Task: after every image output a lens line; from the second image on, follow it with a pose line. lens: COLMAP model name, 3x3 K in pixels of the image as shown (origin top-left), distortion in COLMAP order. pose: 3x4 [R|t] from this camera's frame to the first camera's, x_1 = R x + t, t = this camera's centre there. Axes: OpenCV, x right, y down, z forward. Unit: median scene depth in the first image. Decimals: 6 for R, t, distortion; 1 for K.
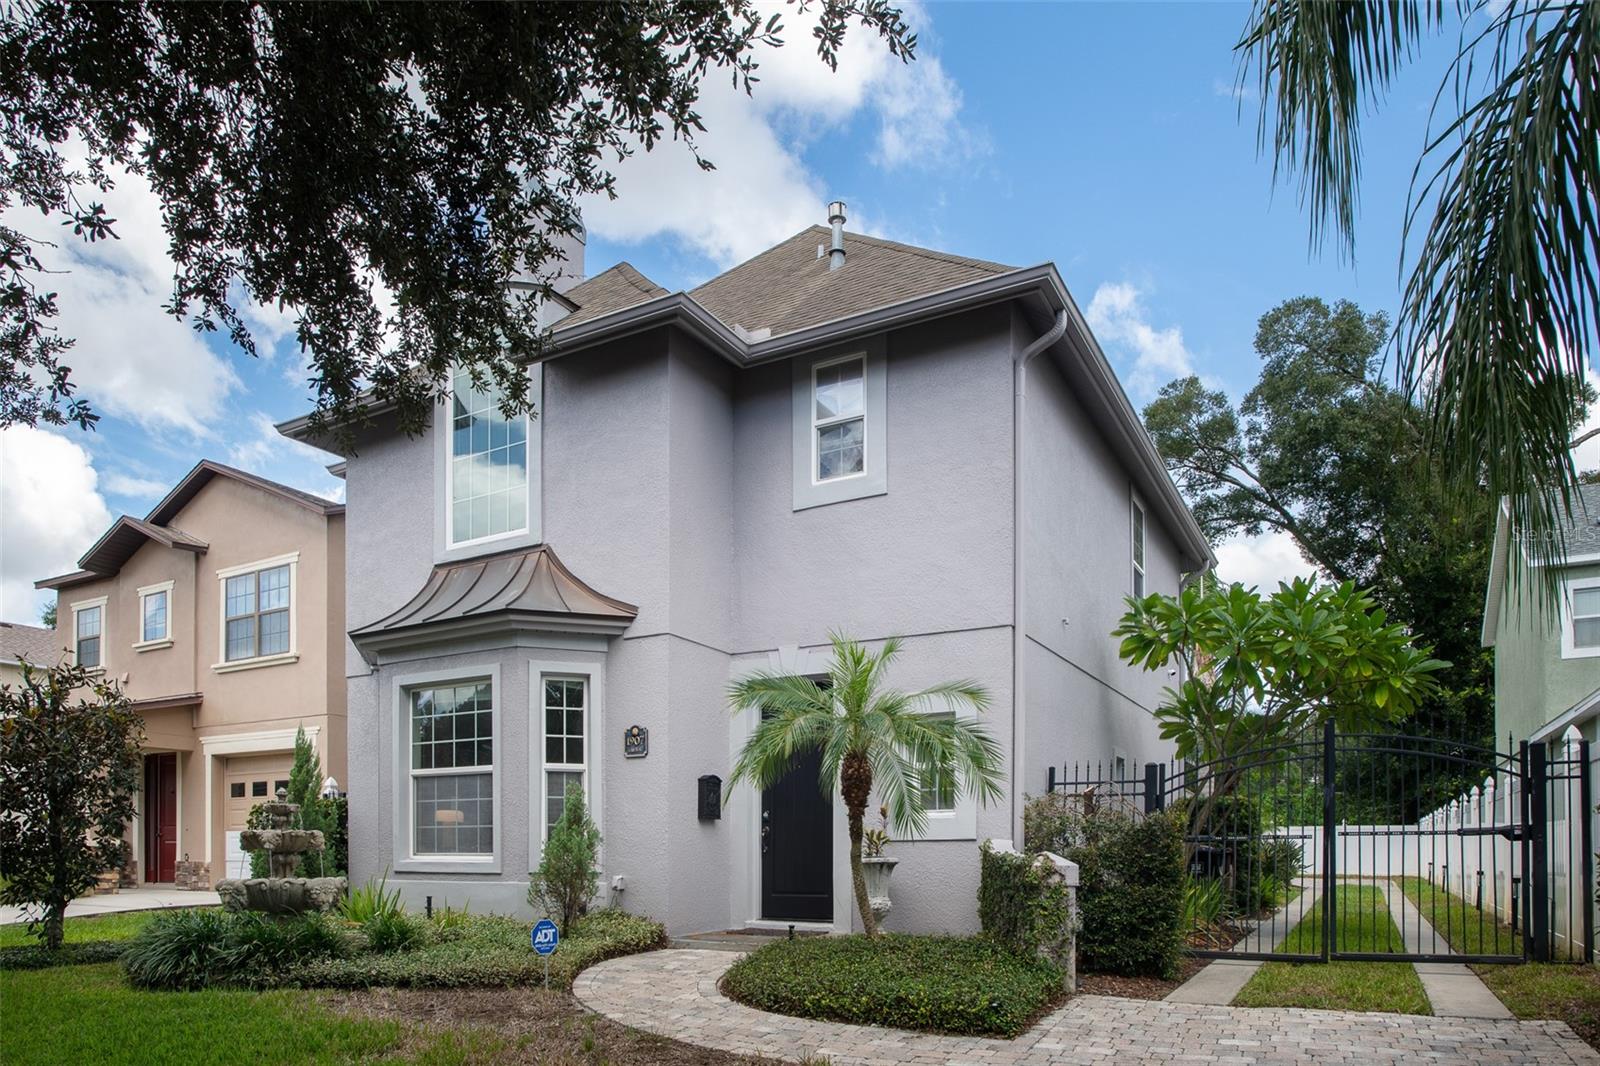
lens RADIAL K [[753.3, 0, 800.0], [0, 753.3, 533.0], [0, 0, 1]] dist [-0.032530, 0.001583]
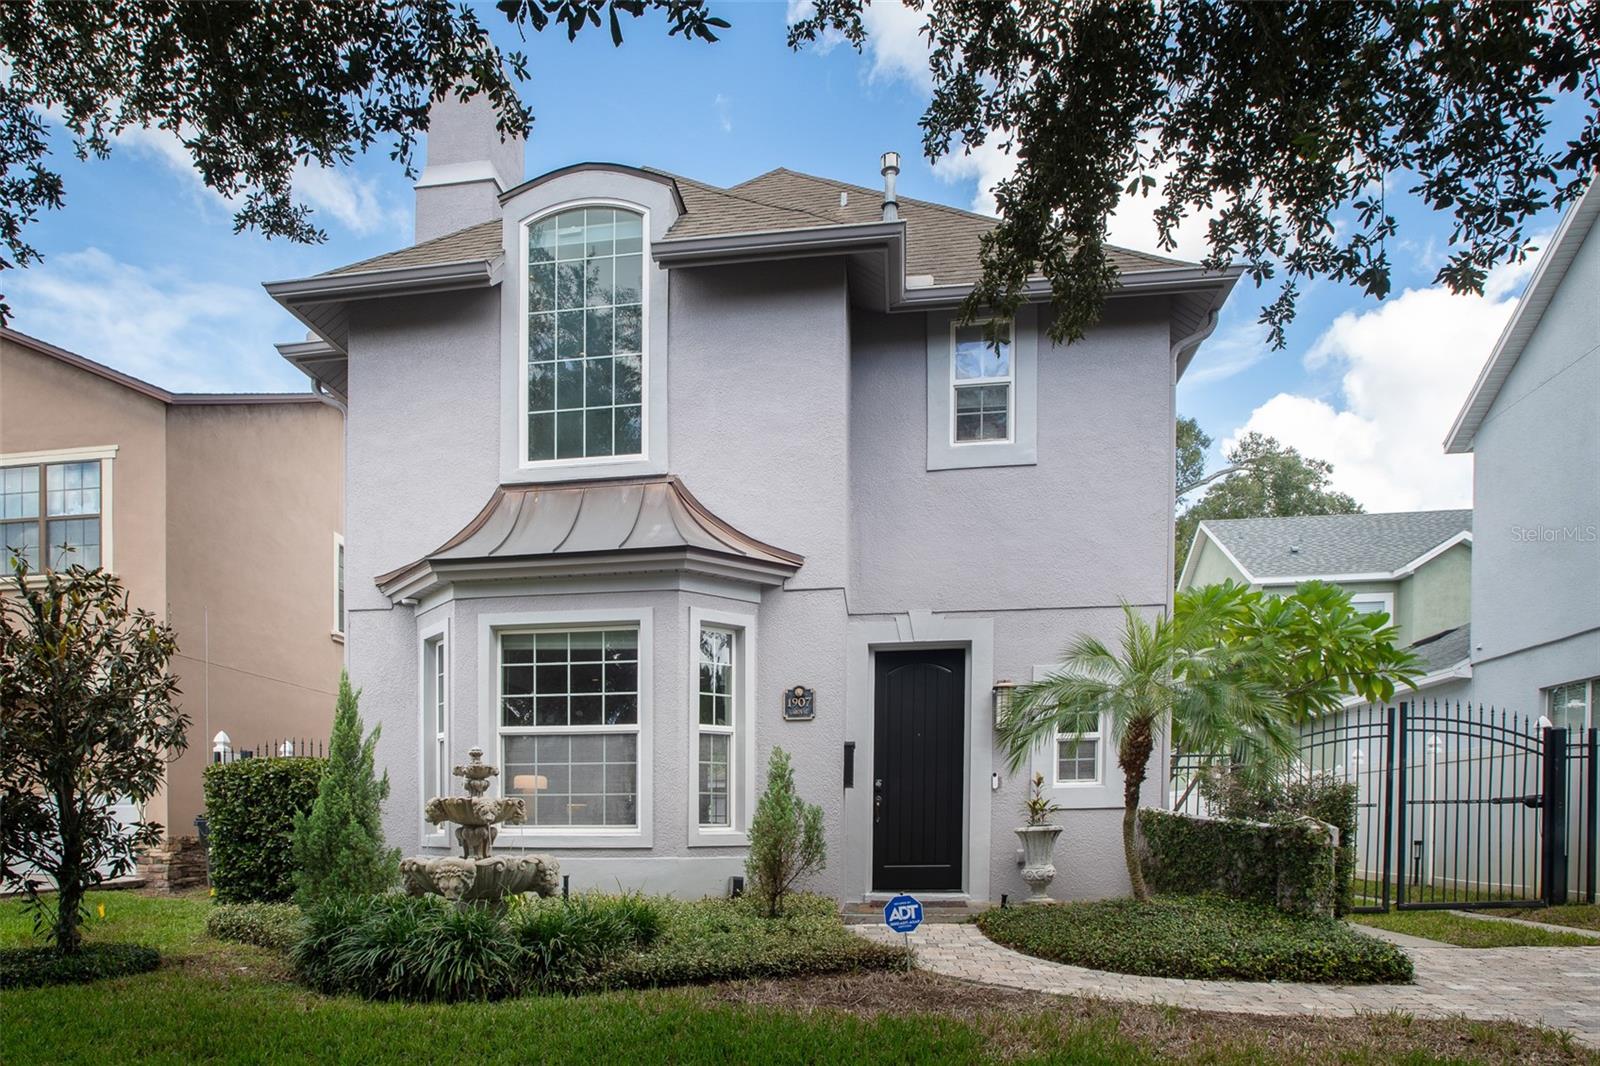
lens RADIAL K [[780.3, 0, 798.0], [0, 780.3, 519.2], [0, 0, 1]] dist [-0.057466, 0.011545]
pose [[0.961957, 0.099680, 0.254369, -0.442432], [-0.106420, 0.994238, 0.012840, 0.040157], [-0.251623, -0.039422, 0.967022, 0.087459]]
